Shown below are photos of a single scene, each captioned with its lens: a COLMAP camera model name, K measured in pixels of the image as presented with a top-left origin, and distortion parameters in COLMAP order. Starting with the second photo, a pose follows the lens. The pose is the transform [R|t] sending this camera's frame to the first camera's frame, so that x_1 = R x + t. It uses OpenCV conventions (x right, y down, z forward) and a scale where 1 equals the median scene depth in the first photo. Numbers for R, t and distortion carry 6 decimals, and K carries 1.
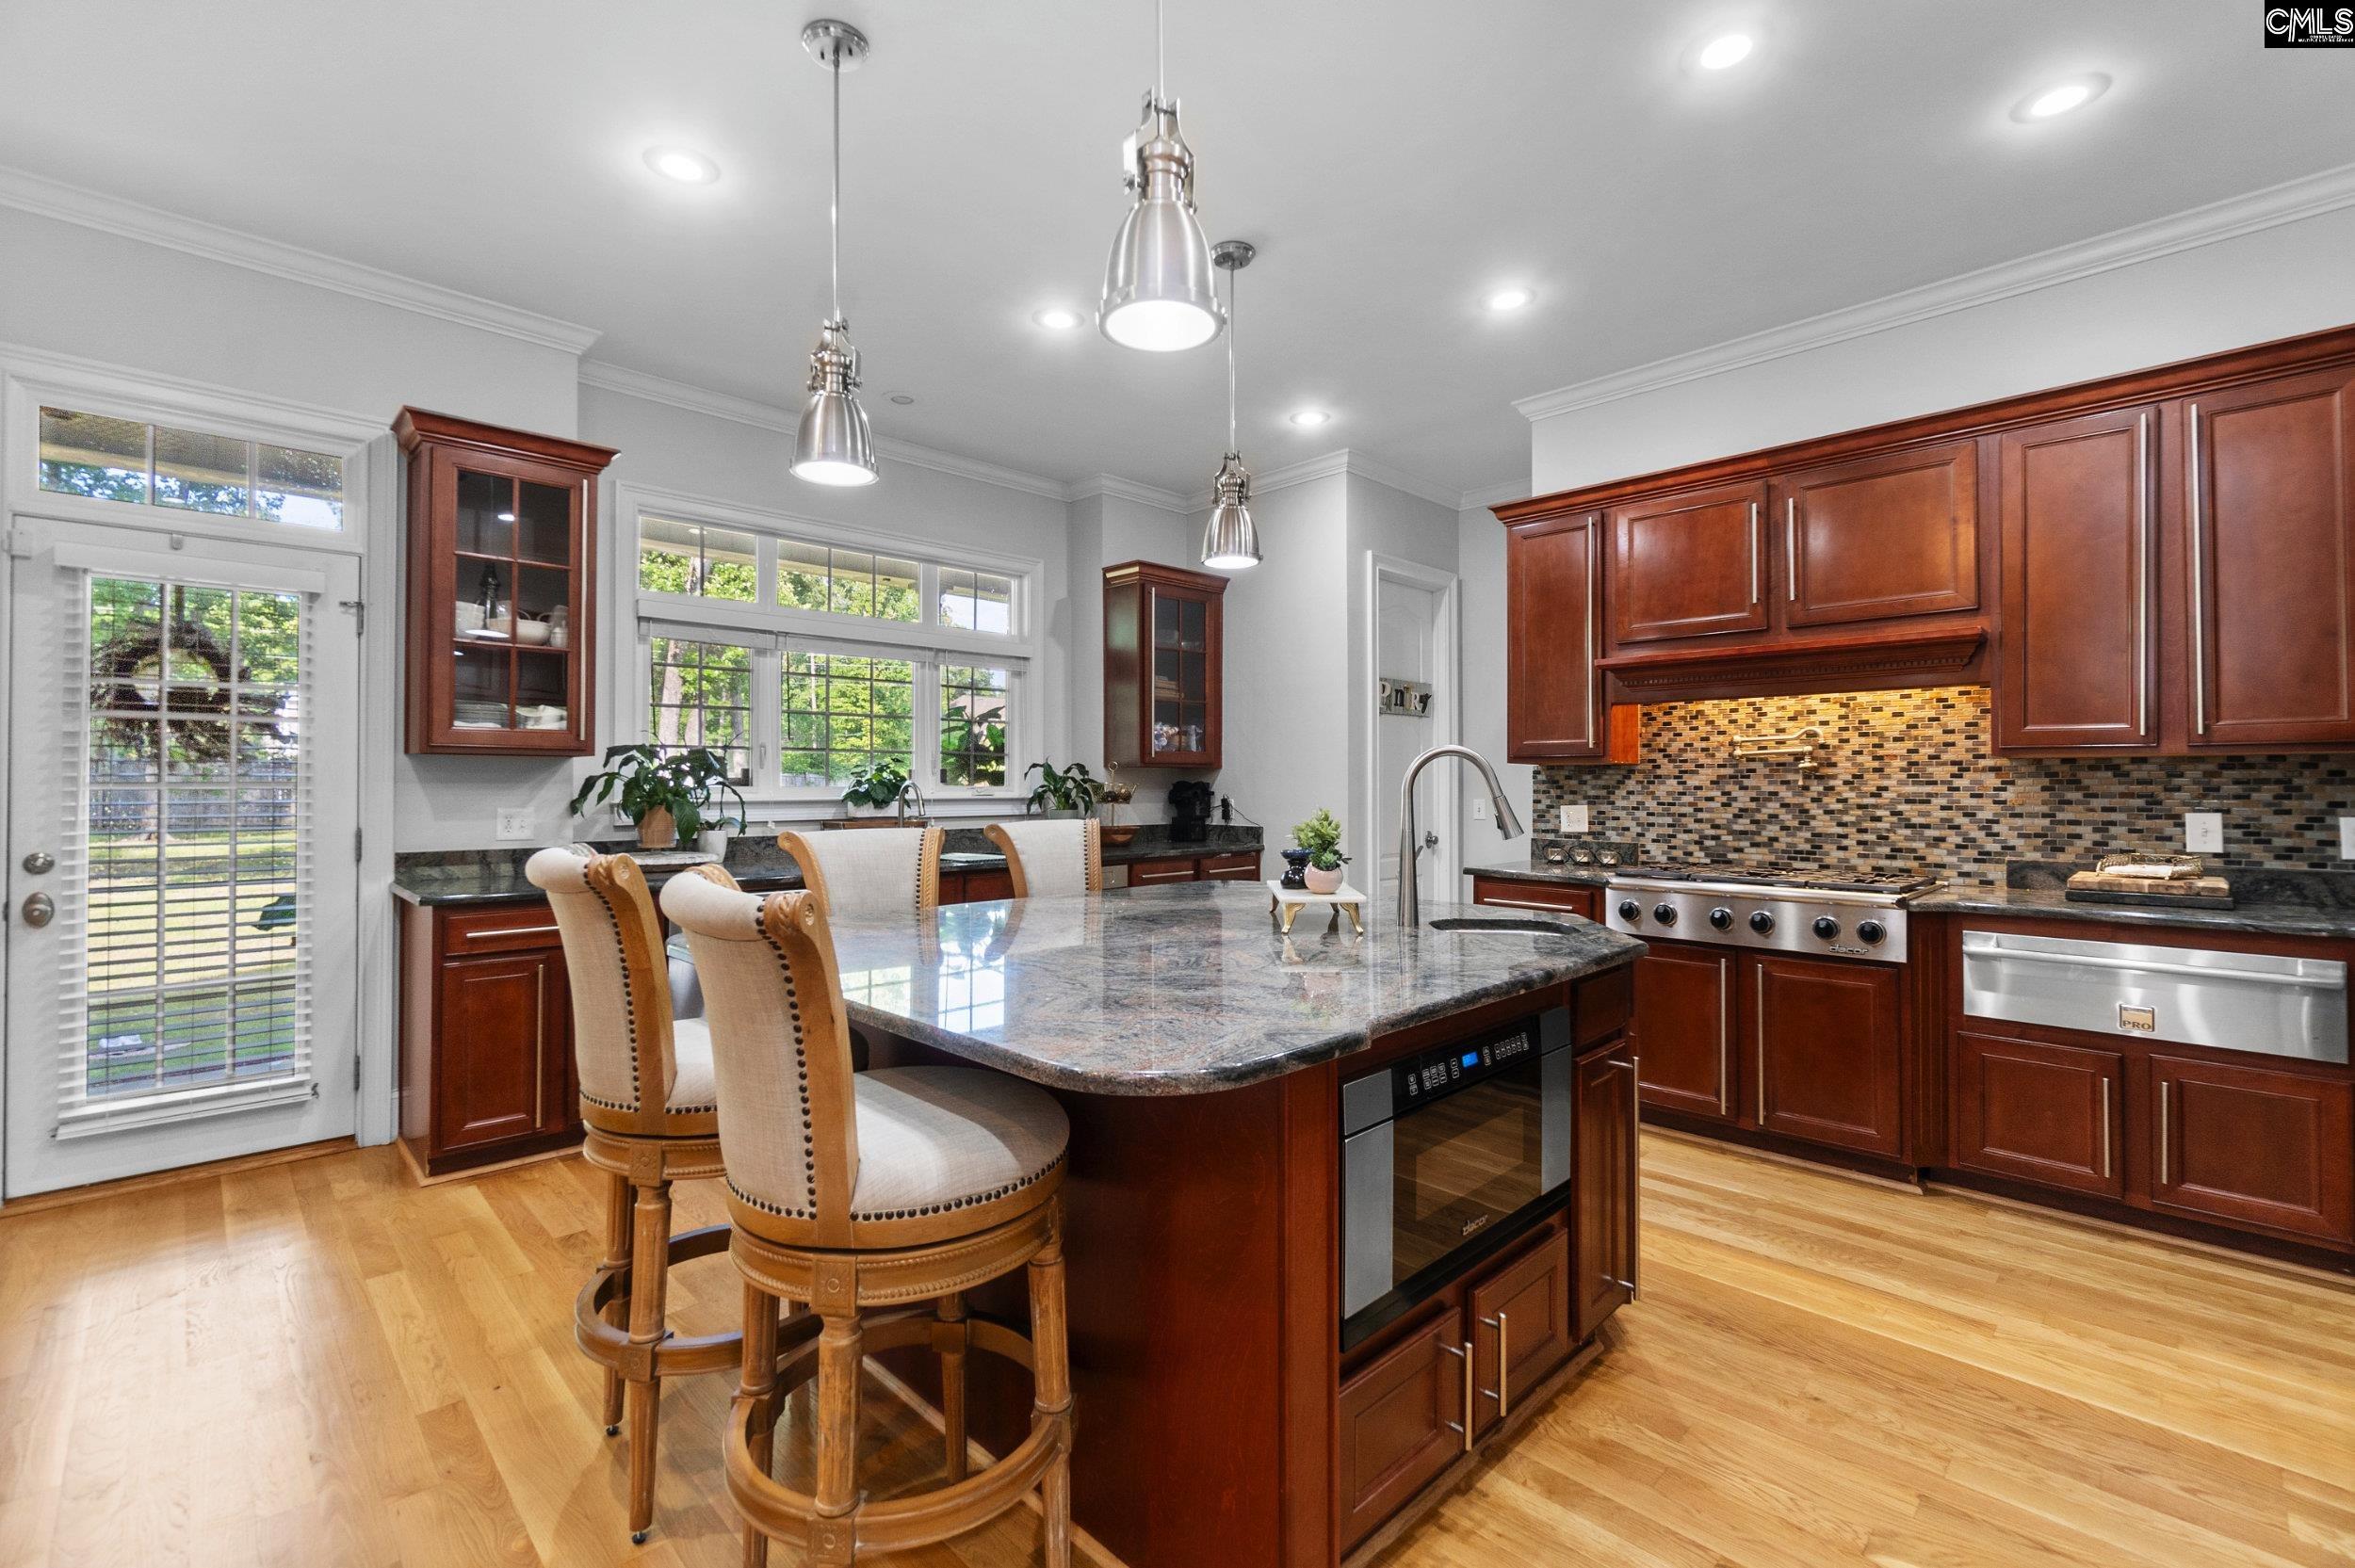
lens RADIAL K [[1025.2, 0, 1170.6], [0, 1025.2, 780.1], [0, 0, 1]] dist [-0.008203, 0.000210]
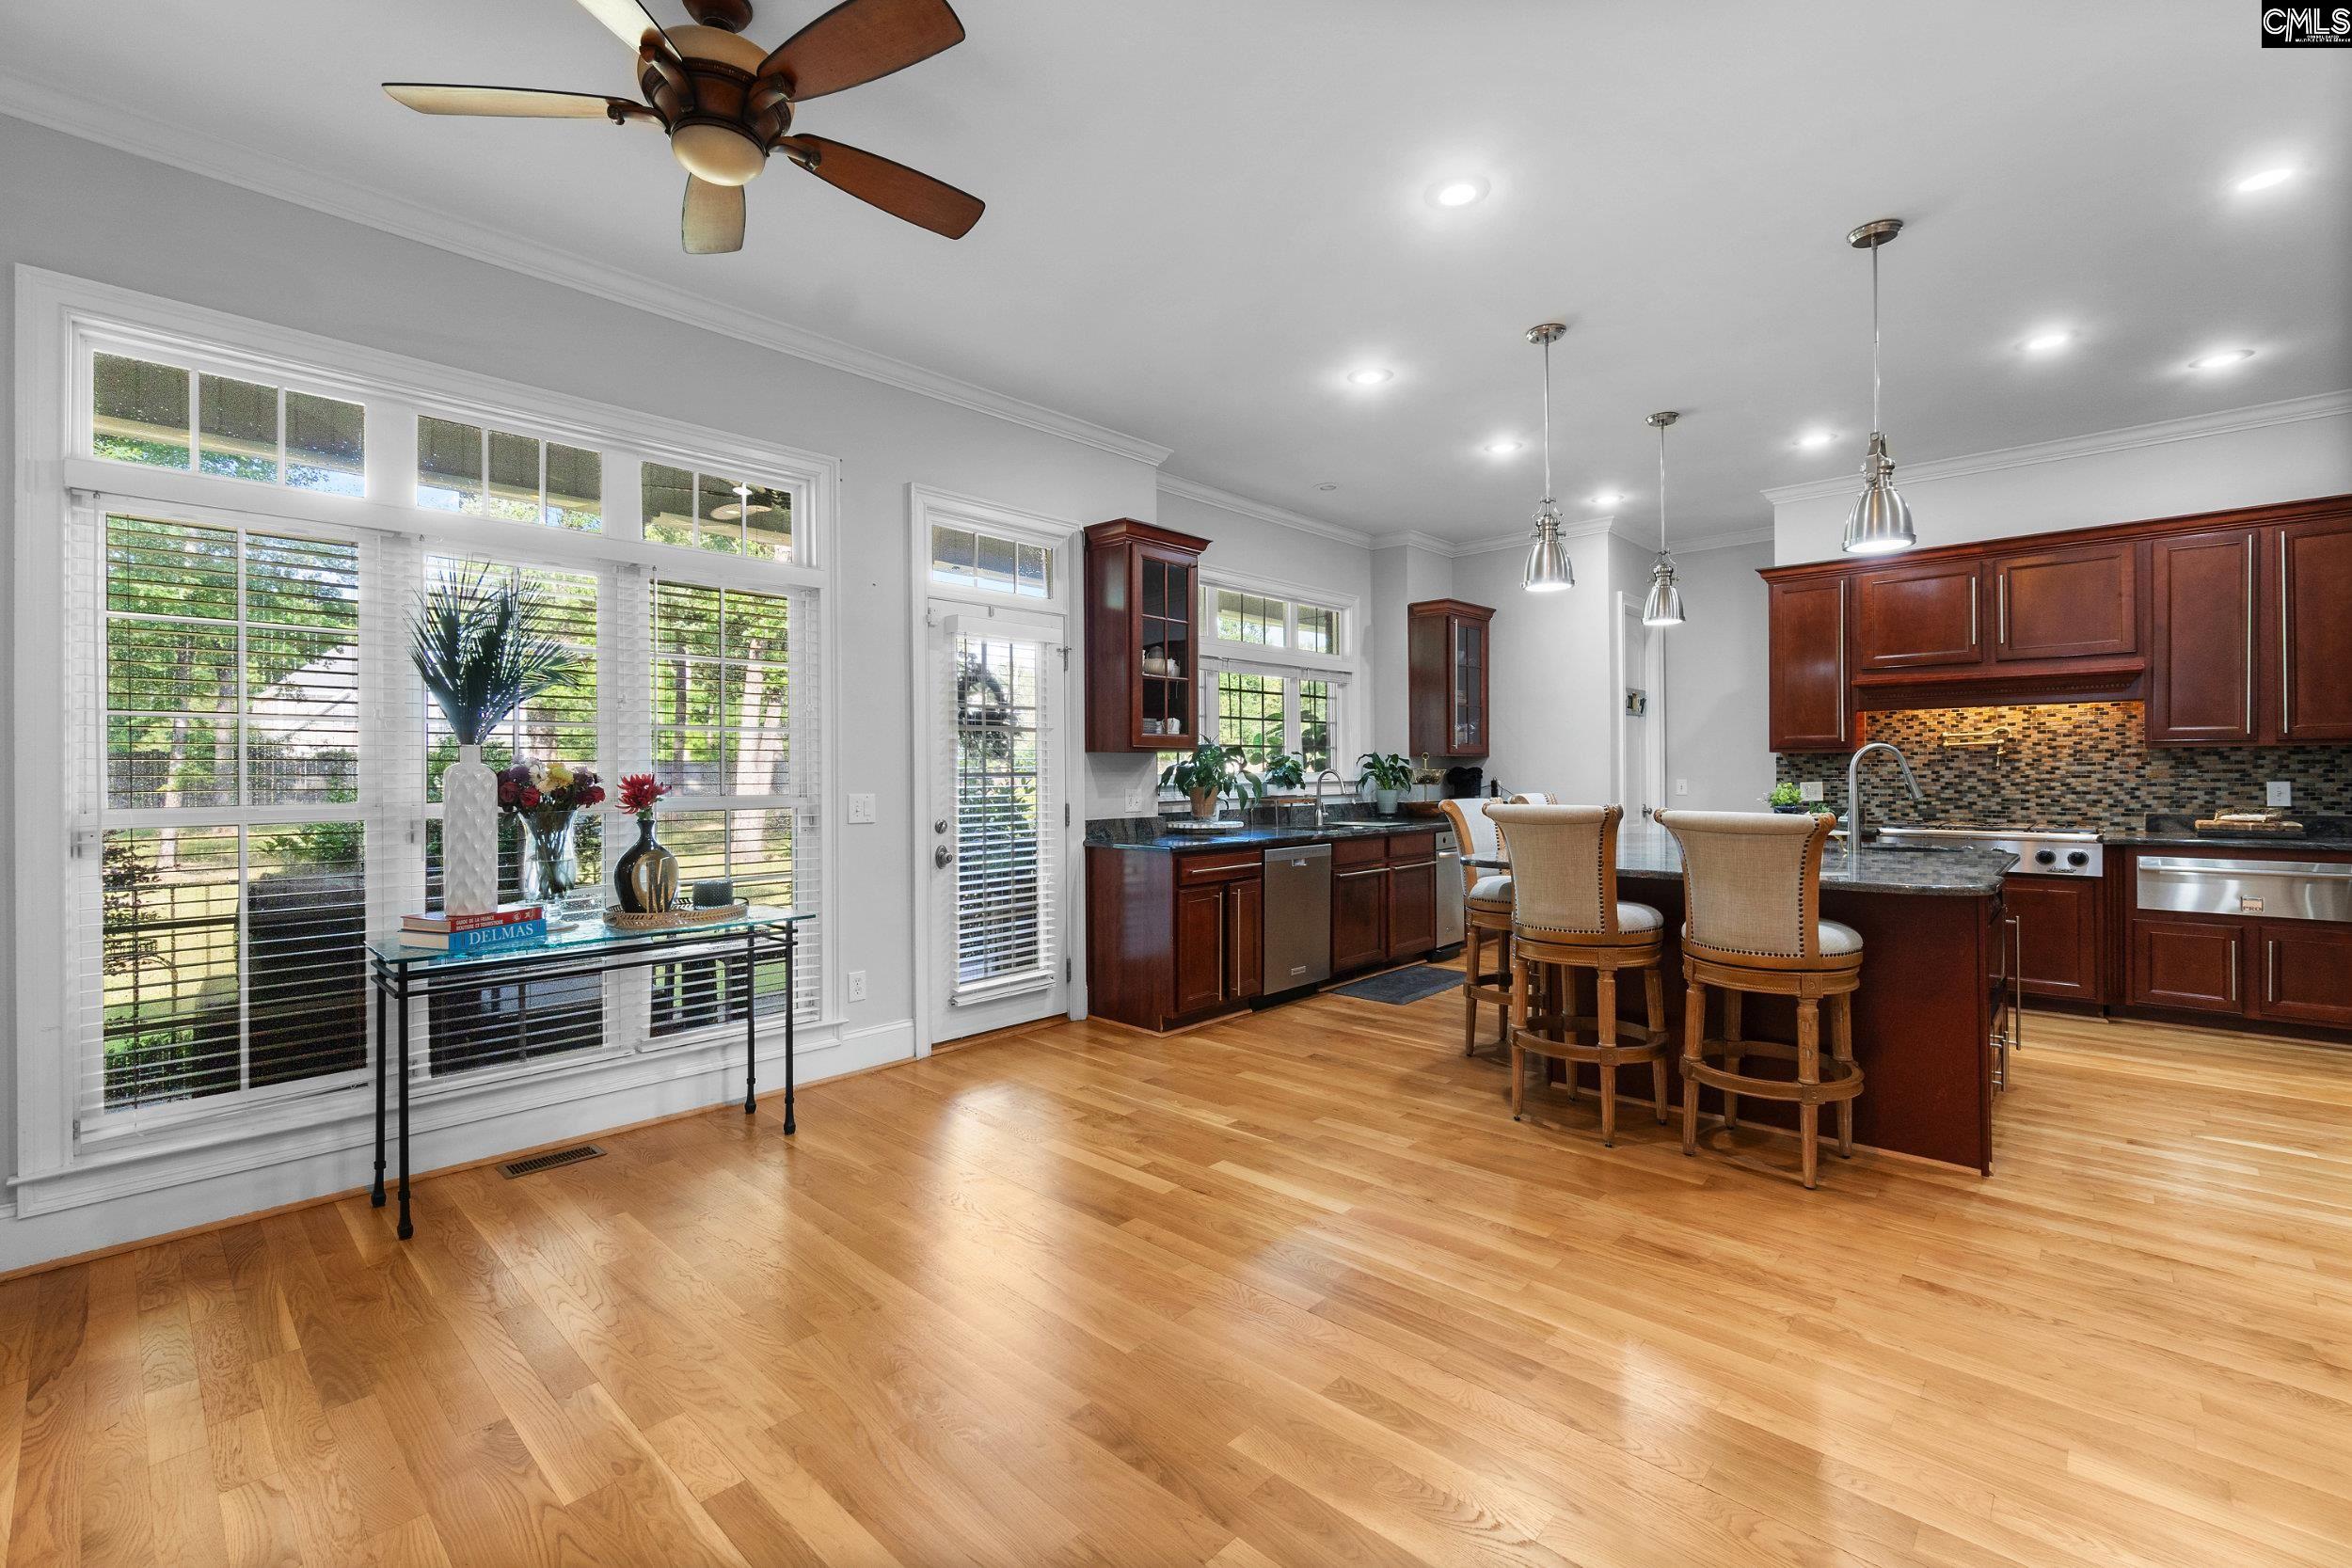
lens RADIAL K [[1028.0, 0, 1160.1], [0, 1028.0, 779.5], [0, 0, 1]] dist [-0.002234, -0.000028]
pose [[0.998963, -0.008119, 0.044808, -0.681092], [0.007573, 0.999895, 0.012348, -0.003520], [-0.044904, -0.011996, 0.998919, -0.444455]]
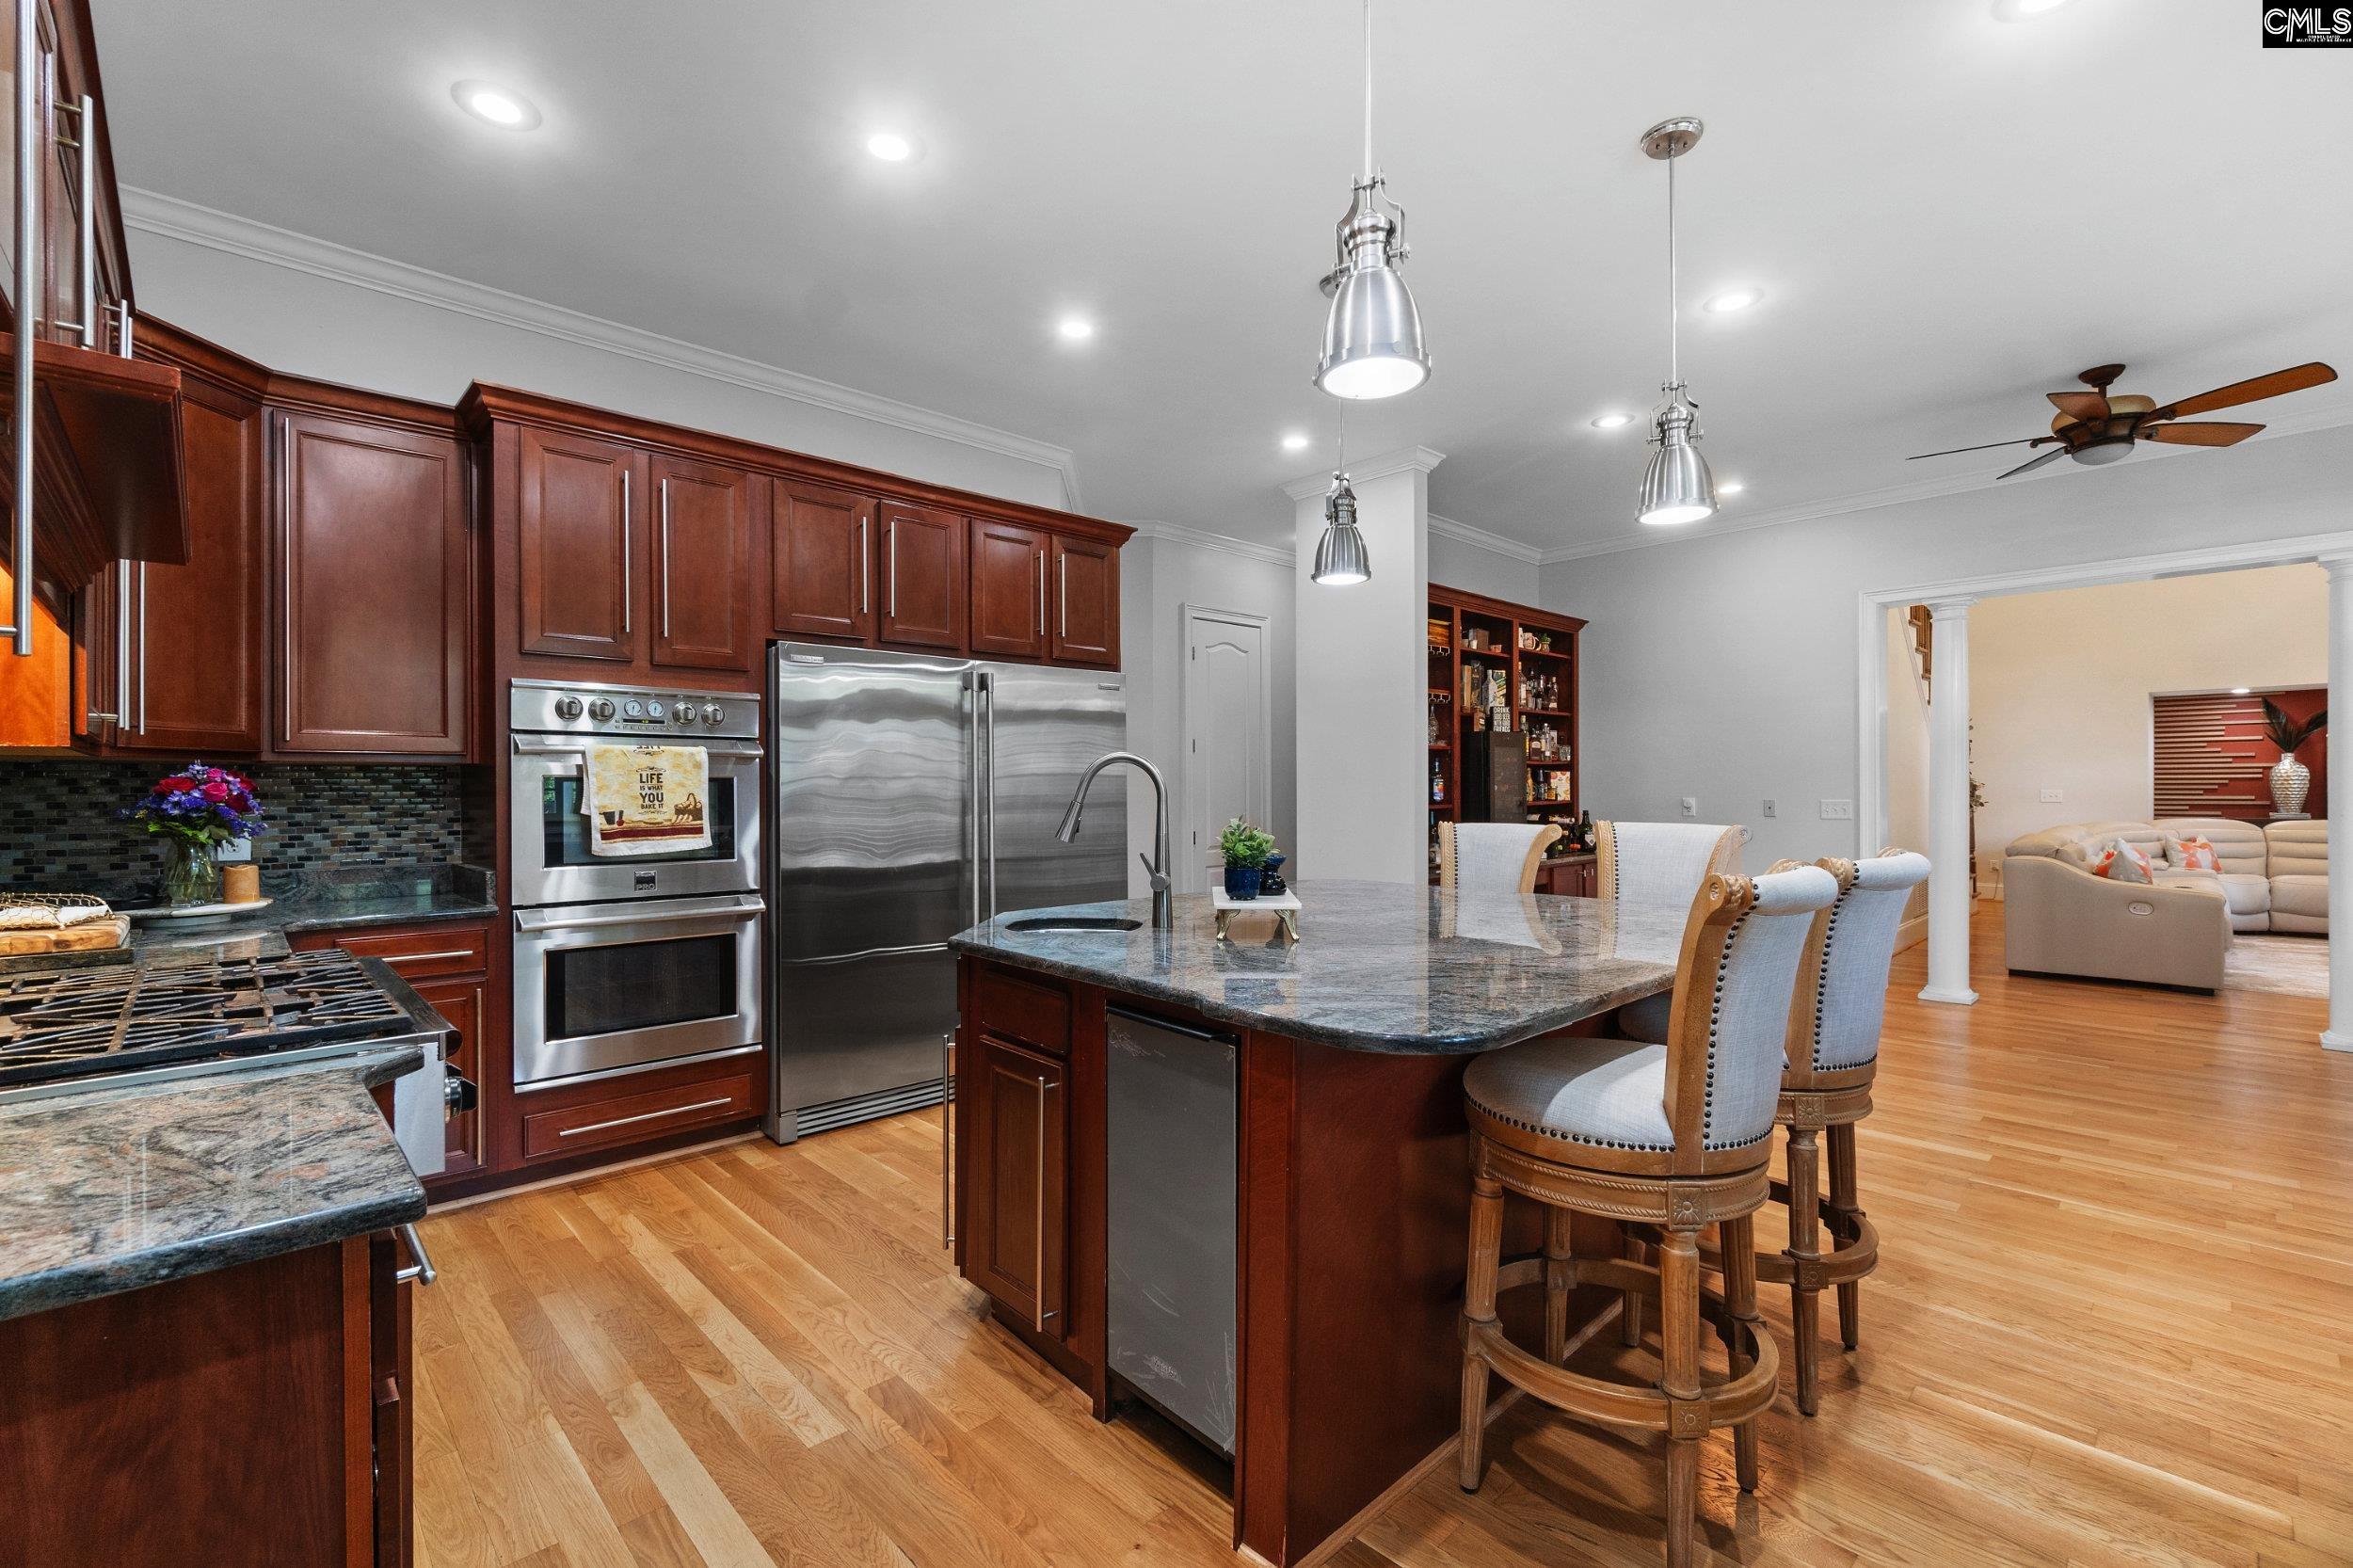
lens RADIAL K [[1009.1, 0, 1160.9], [0, 1009.1, 767.6], [0, 0, 1]] dist [-0.001409, 0.000010]
pose [[-0.999776, 0.001270, 0.021121, 0.140346], [0.000808, 0.999760, -0.021871, 0.001576], [-0.021144, -0.021849, -0.999538, 1.370231]]
